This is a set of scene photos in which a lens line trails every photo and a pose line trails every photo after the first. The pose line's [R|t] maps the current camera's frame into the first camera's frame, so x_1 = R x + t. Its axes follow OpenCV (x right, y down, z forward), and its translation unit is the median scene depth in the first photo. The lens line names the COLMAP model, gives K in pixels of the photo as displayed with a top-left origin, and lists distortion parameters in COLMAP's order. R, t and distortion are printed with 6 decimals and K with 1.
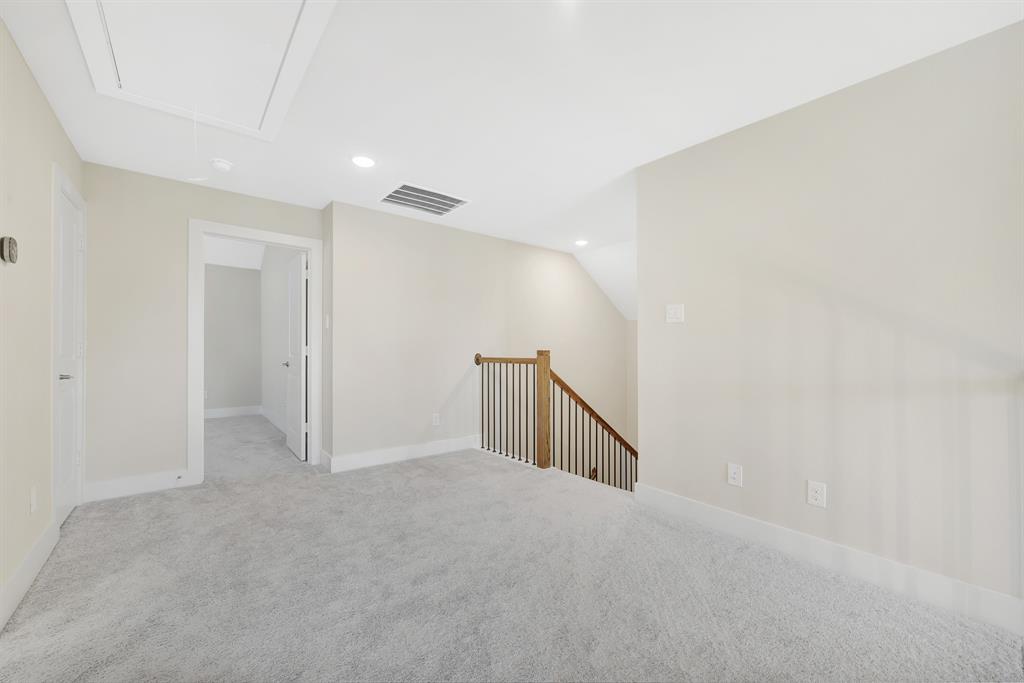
lens RADIAL K [[399.7, 0, 514.3], [0, 399.7, 349.0], [0, 0, 1]] dist [-0.000638, -0.000058]
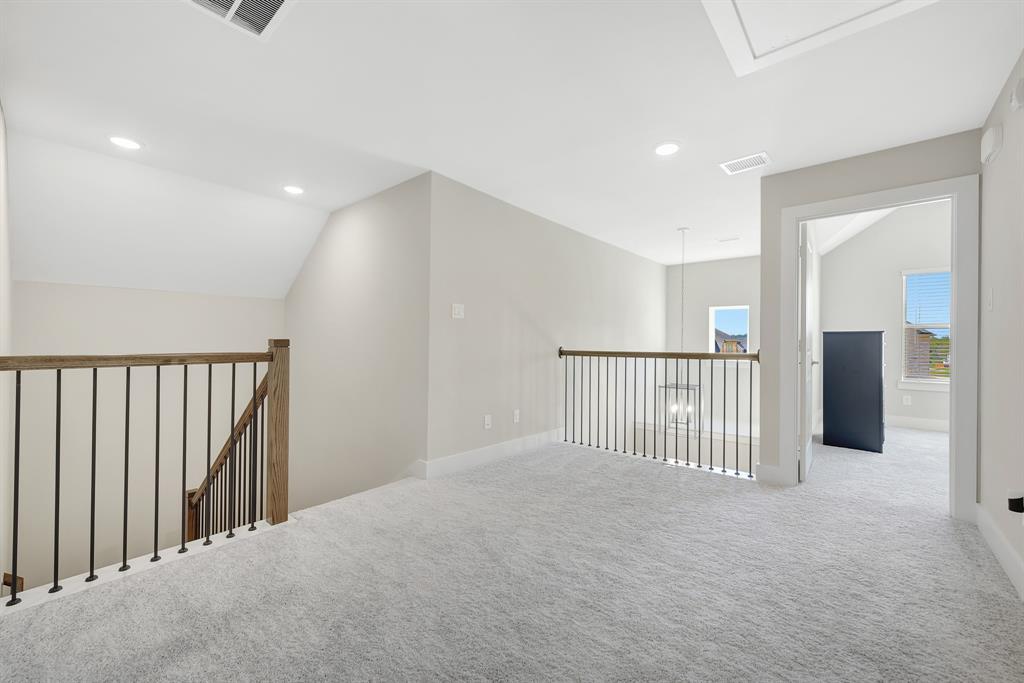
lens RADIAL K [[417.7, 0, 515.2], [0, 417.7, 343.9], [0, 0, 1]] dist [-0.011745, -0.000173]
pose [[-0.180520, -0.016312, 0.983436, -1.027846], [-0.018456, 0.999743, 0.013194, -0.008346], [-0.983398, -0.015768, -0.180775, 1.183925]]
